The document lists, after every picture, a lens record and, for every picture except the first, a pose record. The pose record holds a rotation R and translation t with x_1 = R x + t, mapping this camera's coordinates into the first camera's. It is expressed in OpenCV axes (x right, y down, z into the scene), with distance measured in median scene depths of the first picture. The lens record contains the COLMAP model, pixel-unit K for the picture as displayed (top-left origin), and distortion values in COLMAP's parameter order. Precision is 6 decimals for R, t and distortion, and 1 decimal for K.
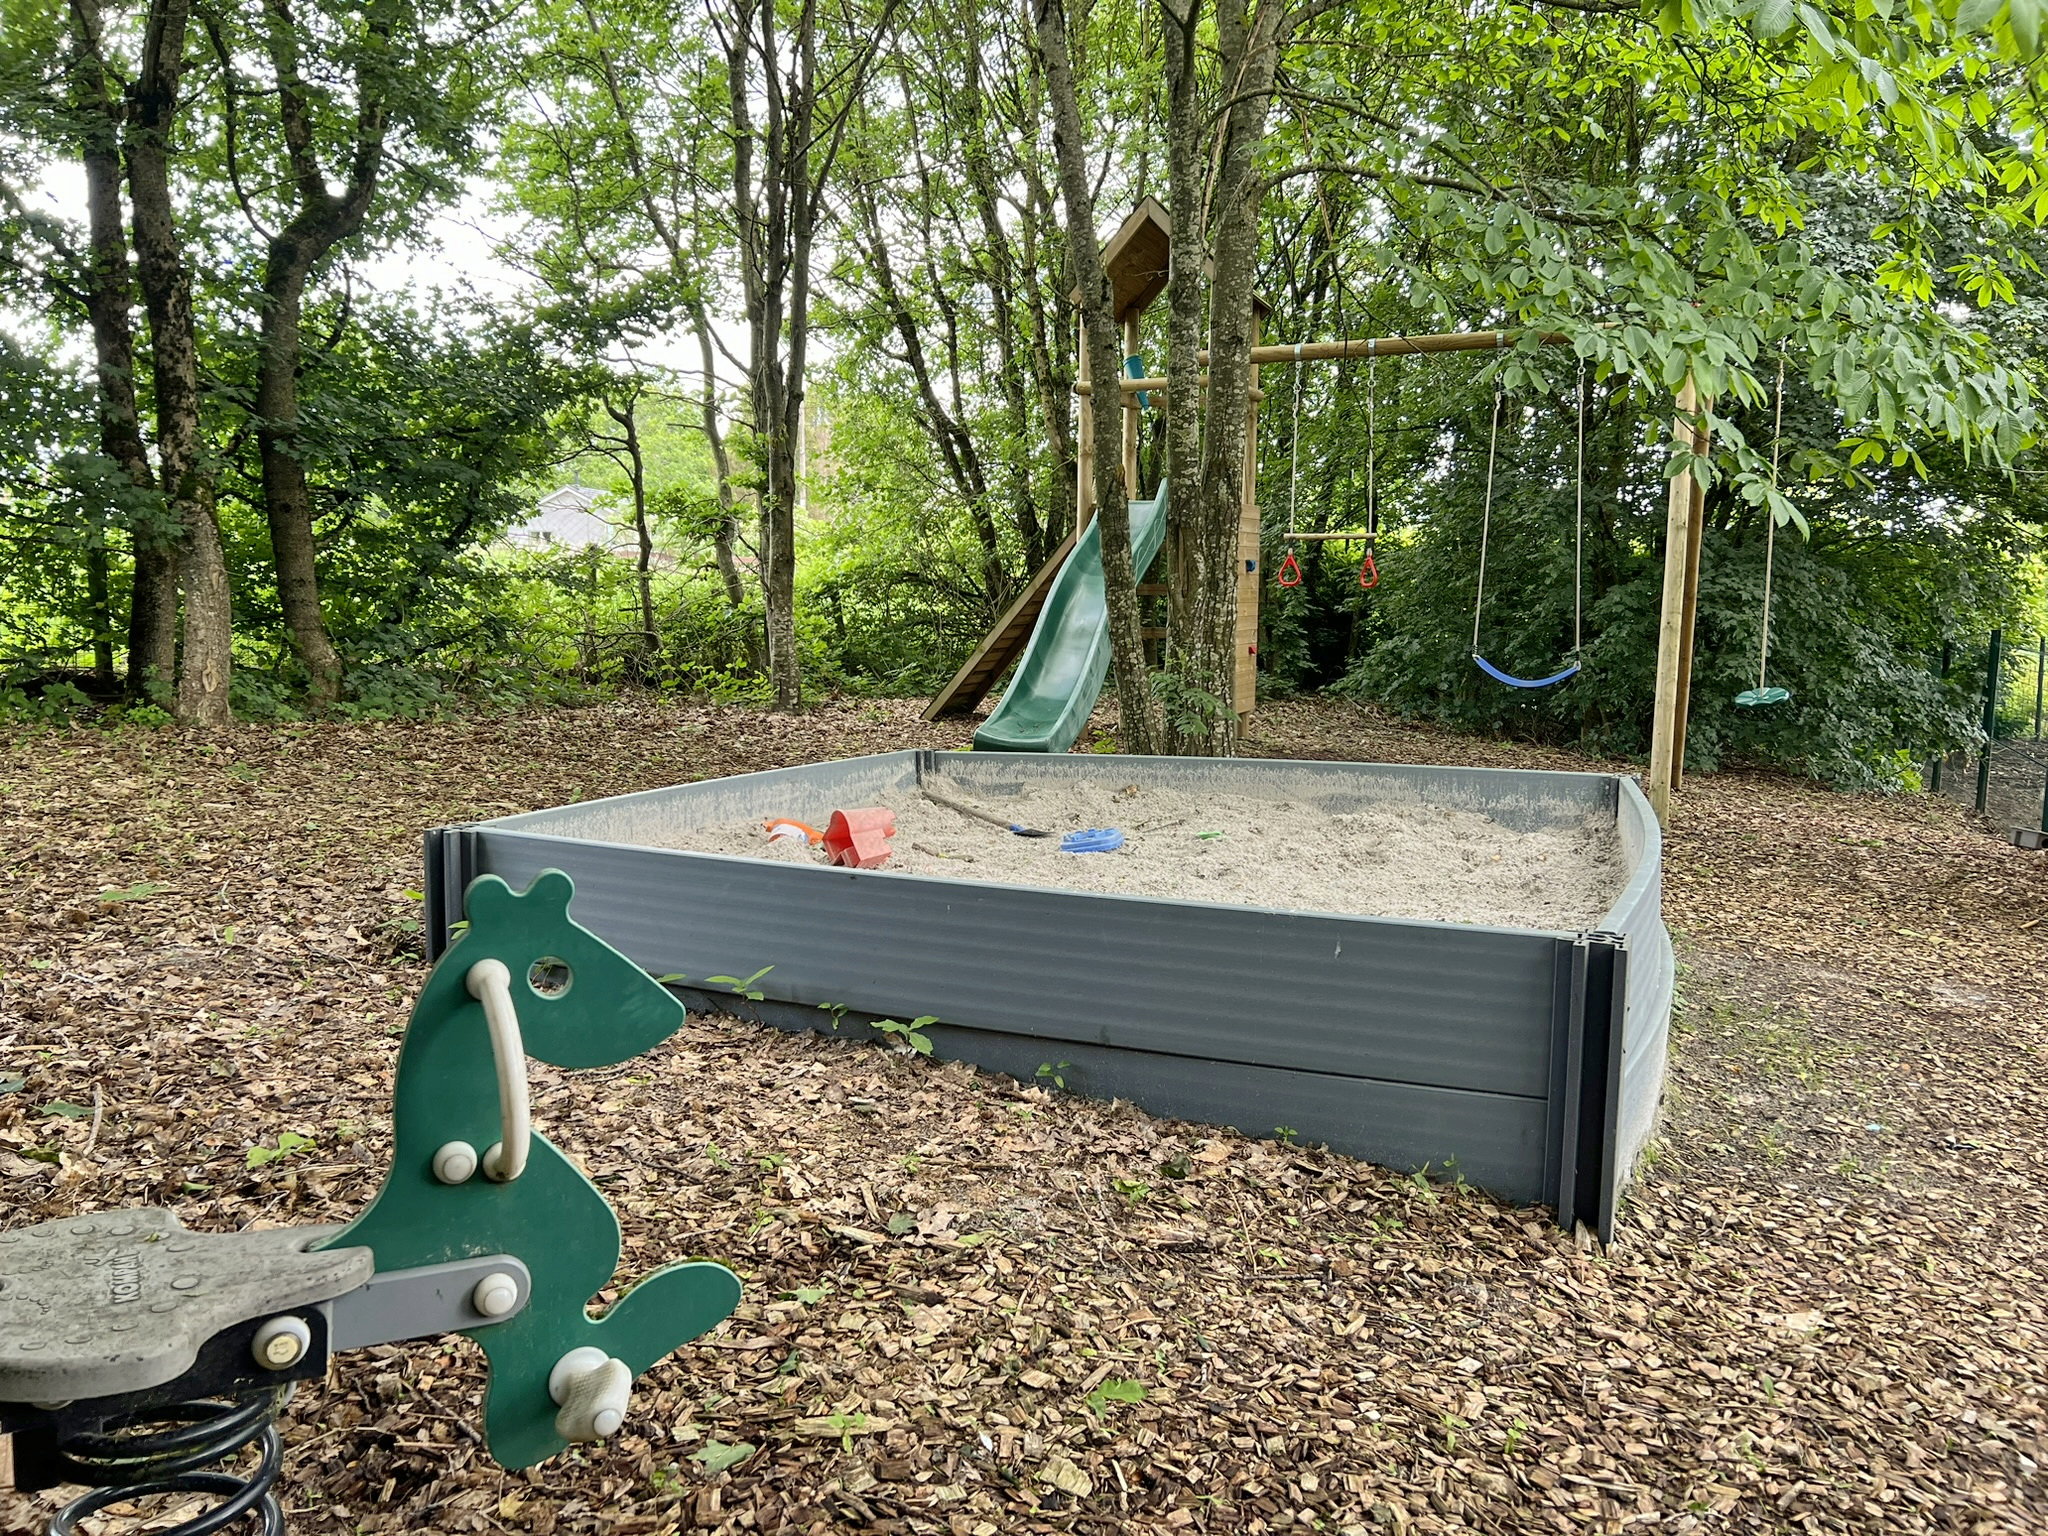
lens RADIAL K [[1538.2, 0, 1030.0], [0, 1538.2, 772.3], [0, 0, 1]] dist [-0.000667, -0.002011]
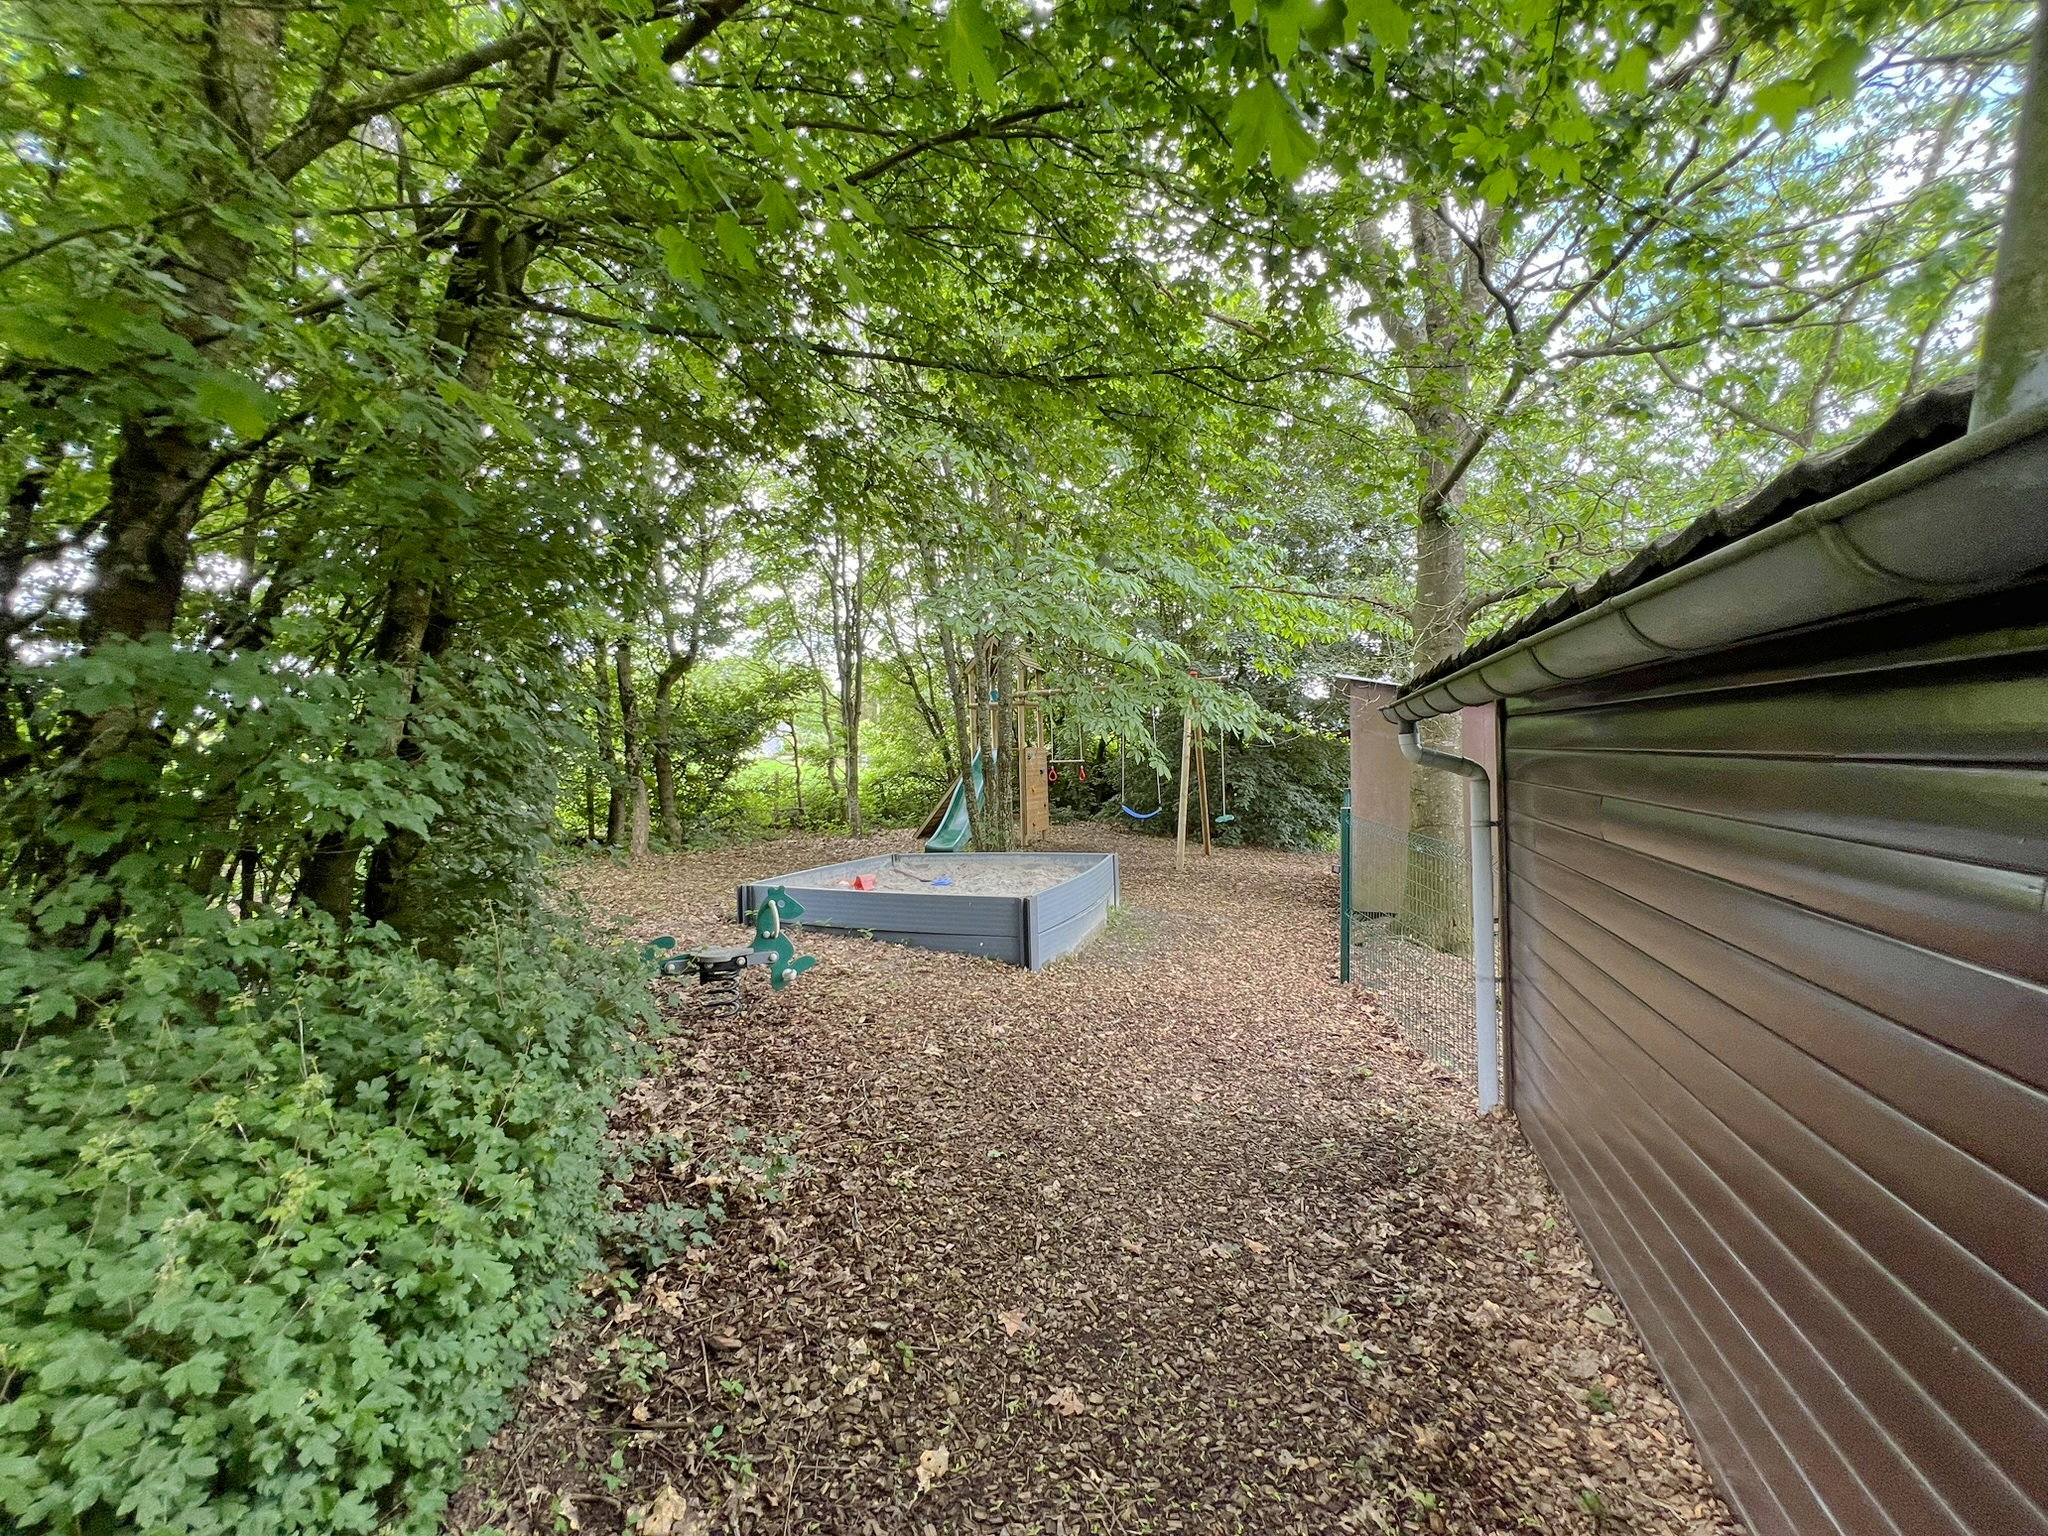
lens RADIAL K [[817.0, 0, 1015.1], [0, 817.0, 751.1], [0, 0, 1]] dist [-0.001445, 0.000079]
pose [[0.999095, -0.039402, 0.015993, 0.085334], [0.041104, 0.991217, -0.125693, -0.002433], [-0.010900, 0.126237, 0.991940, -0.337471]]
